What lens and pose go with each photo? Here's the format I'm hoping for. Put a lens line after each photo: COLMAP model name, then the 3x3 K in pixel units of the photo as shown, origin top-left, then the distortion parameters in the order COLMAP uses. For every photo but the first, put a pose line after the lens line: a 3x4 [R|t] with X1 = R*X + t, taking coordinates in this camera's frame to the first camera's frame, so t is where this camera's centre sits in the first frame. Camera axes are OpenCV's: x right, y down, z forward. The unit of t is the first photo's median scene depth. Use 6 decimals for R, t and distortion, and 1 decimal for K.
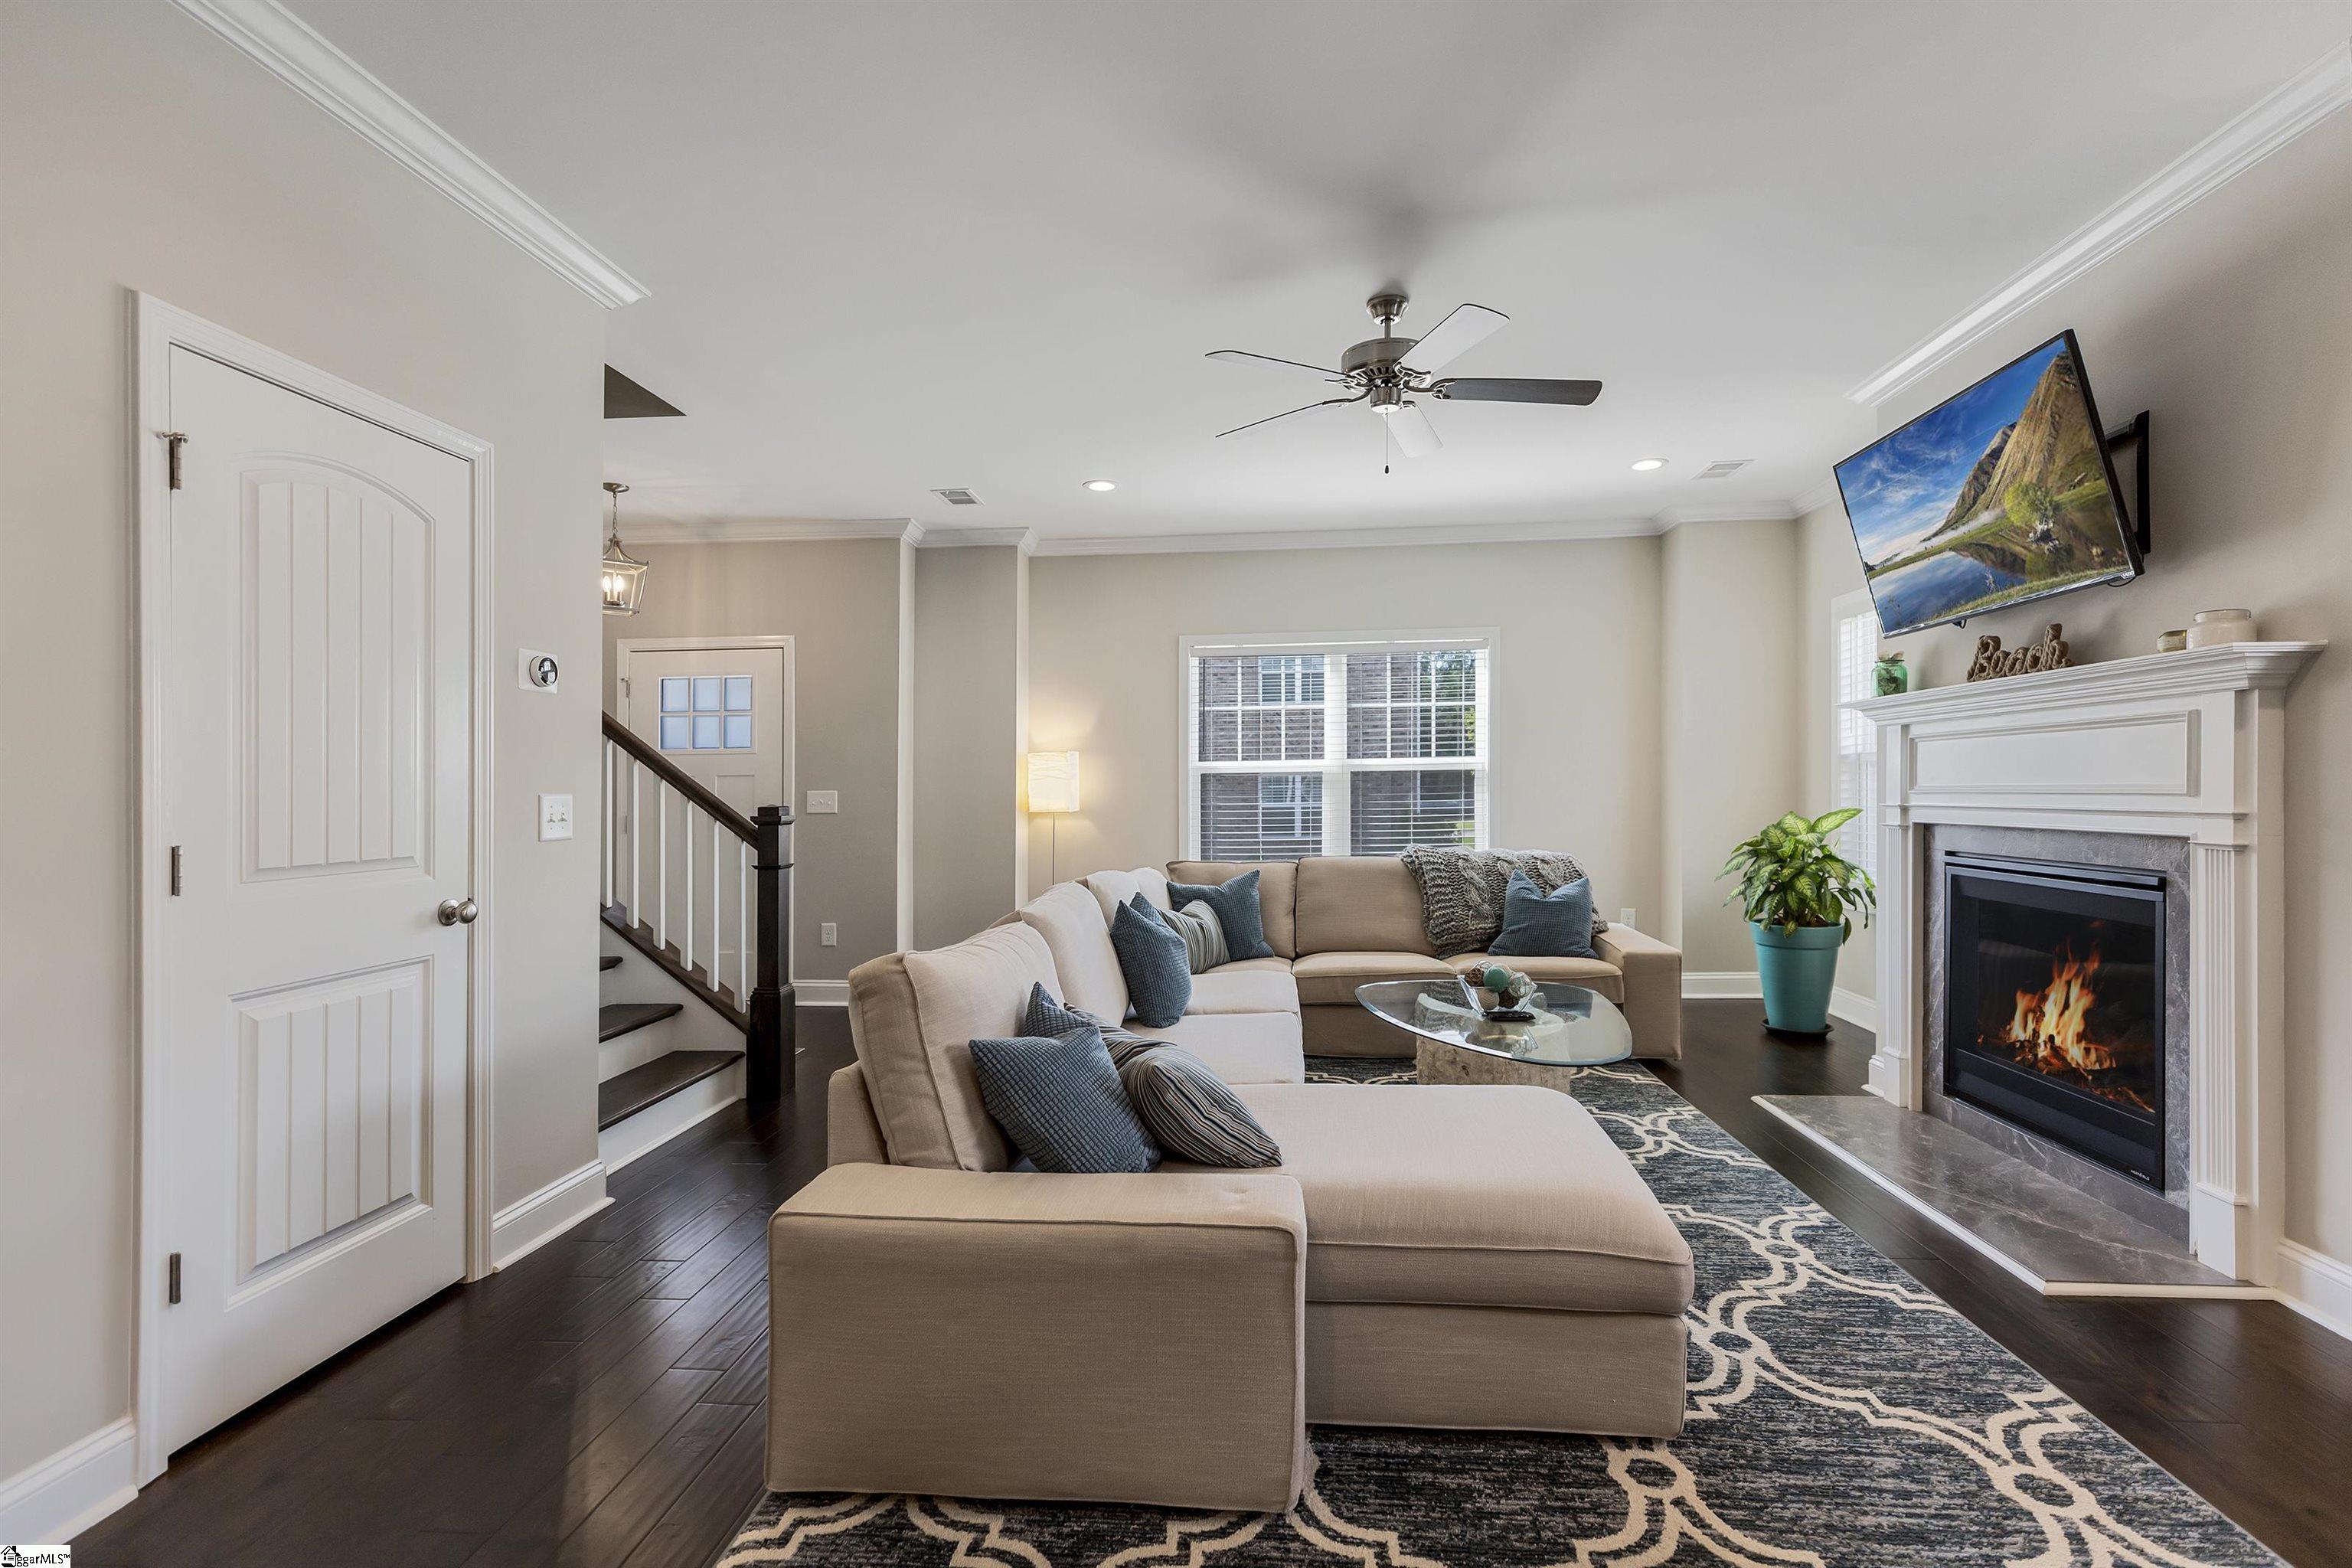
lens RADIAL K [[1069.2, 0, 1211.7], [0, 1069.2, 782.2], [0, 0, 1]] dist [0.004643, 0.001311]
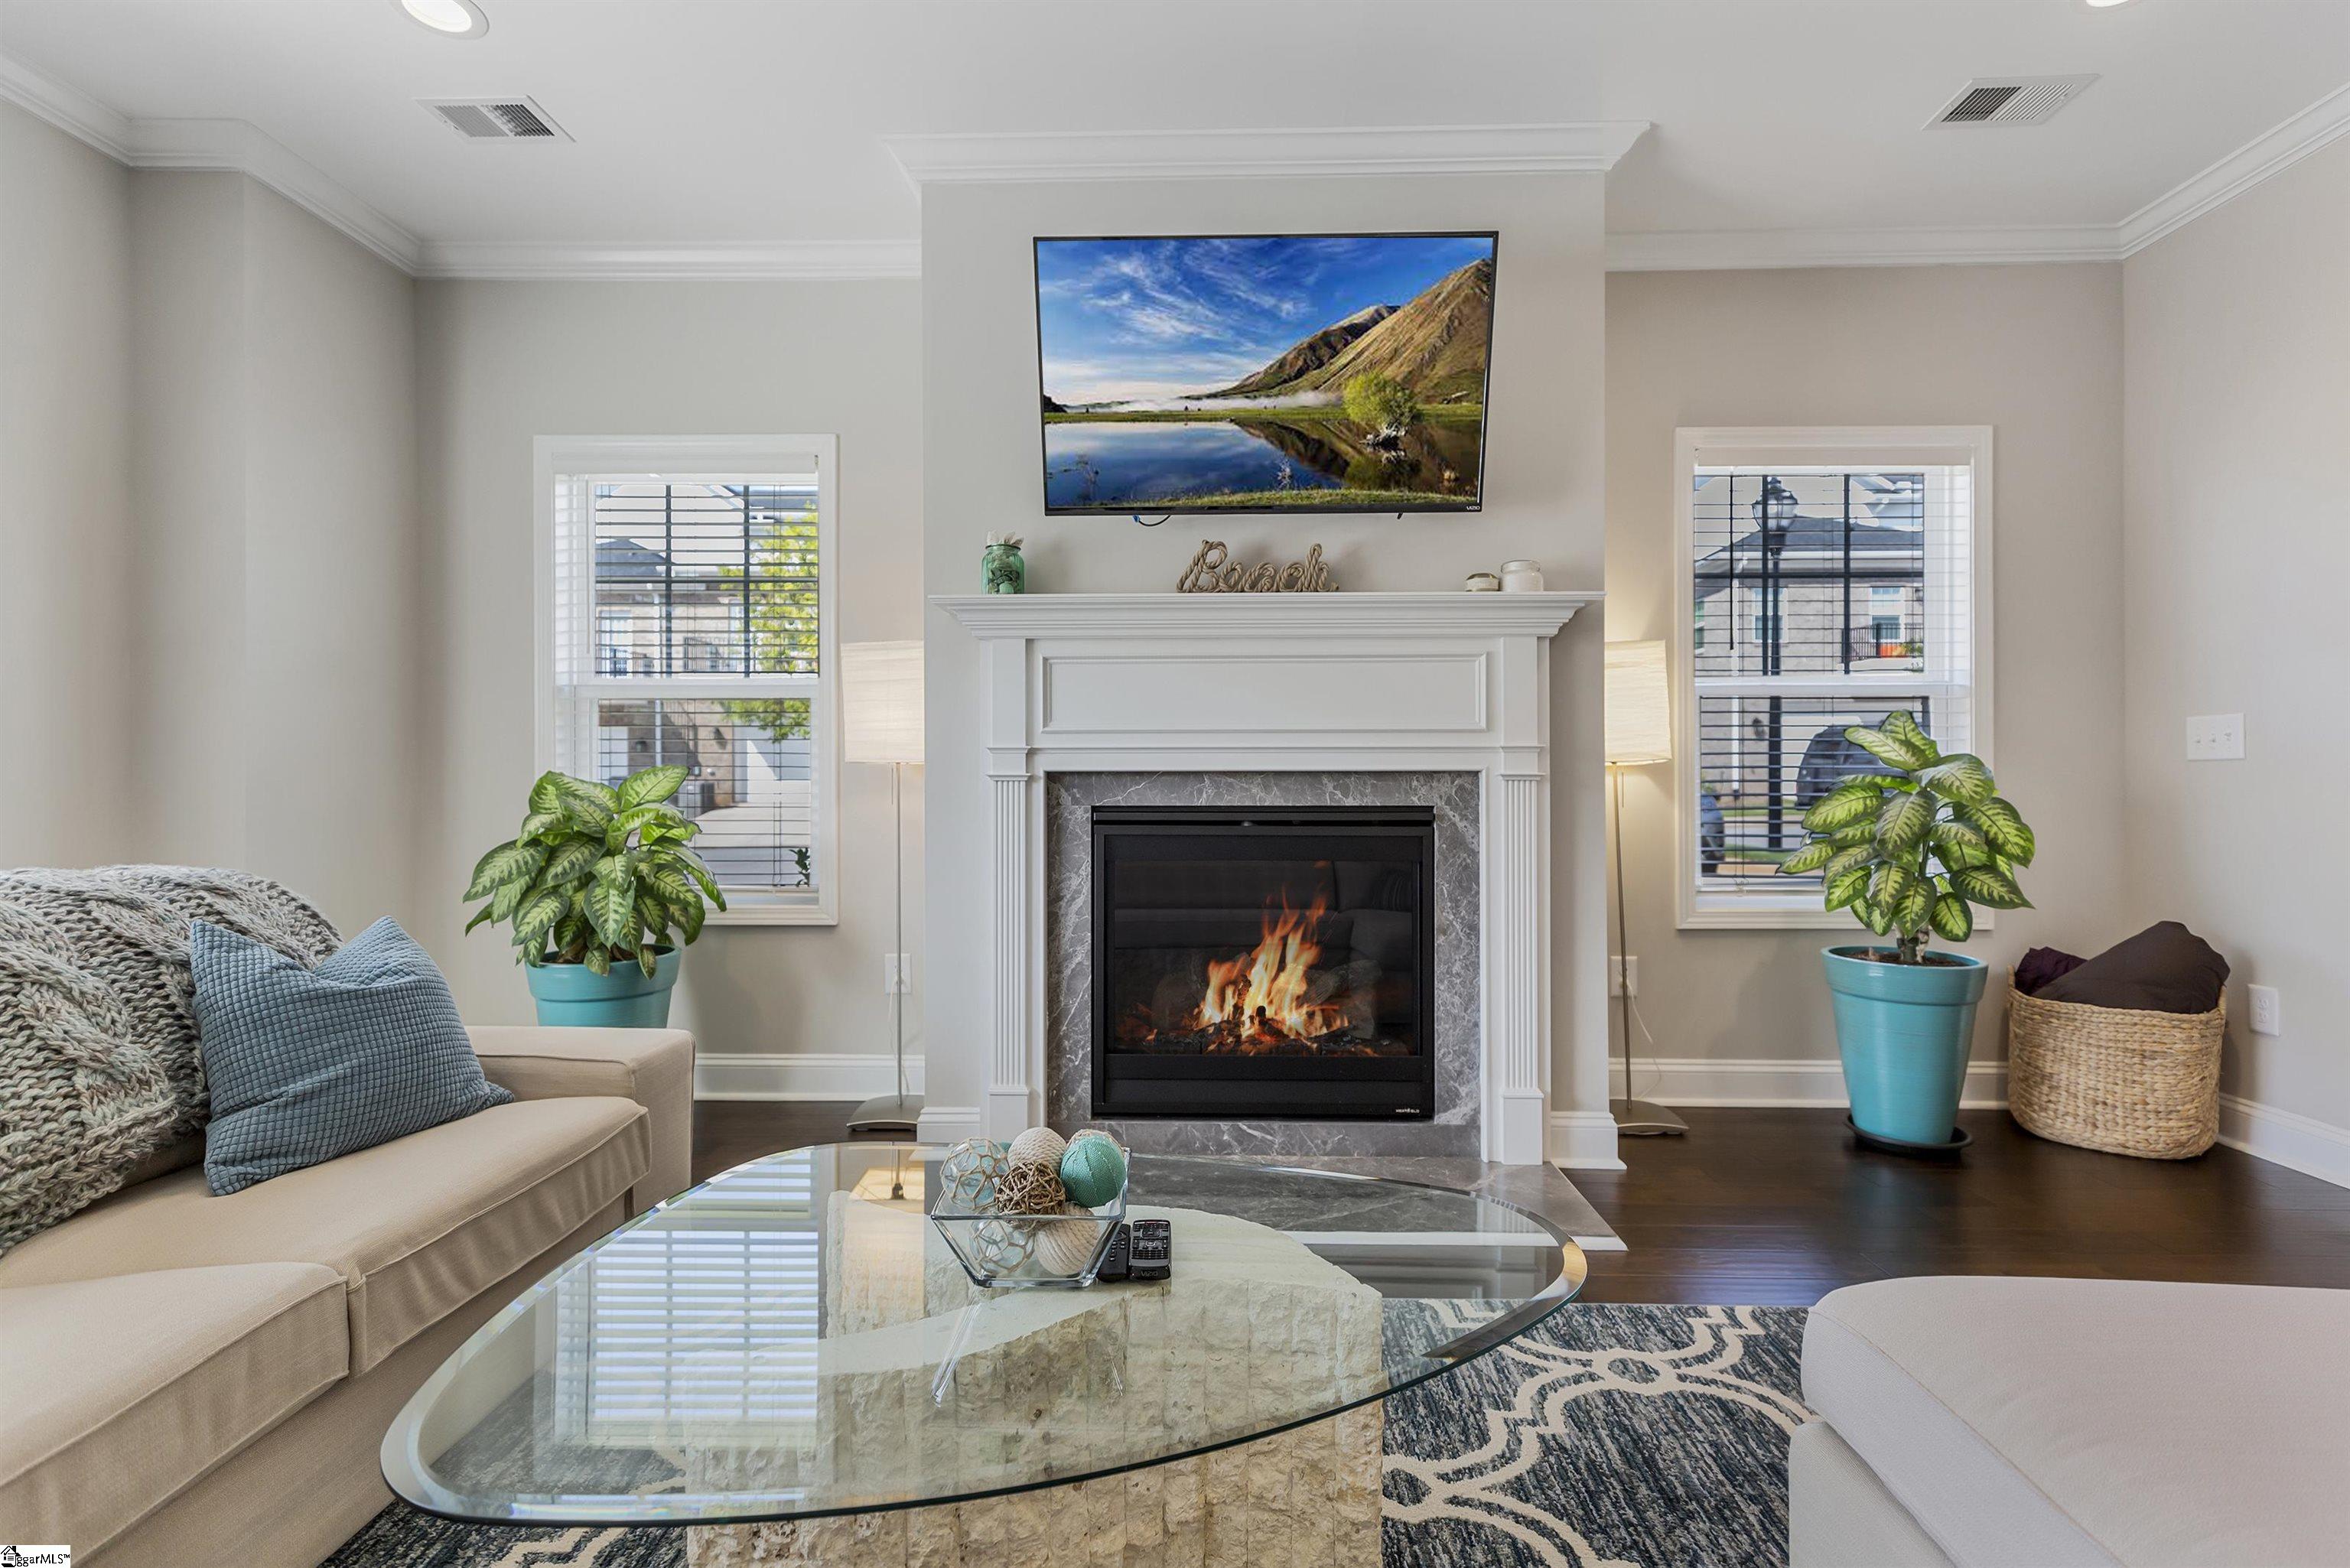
lens RADIAL K [[1068.2, 0, 1220.6], [0, 1068.2, 783.1], [0, 0, 1]] dist [0.004643, 0.001311]
pose [[-0.056217, 0.009985, 0.998369, -0.111071], [-0.007363, 0.999919, -0.010415, 0.063798], [-0.998391, -0.007937, -0.056139, 1.101701]]
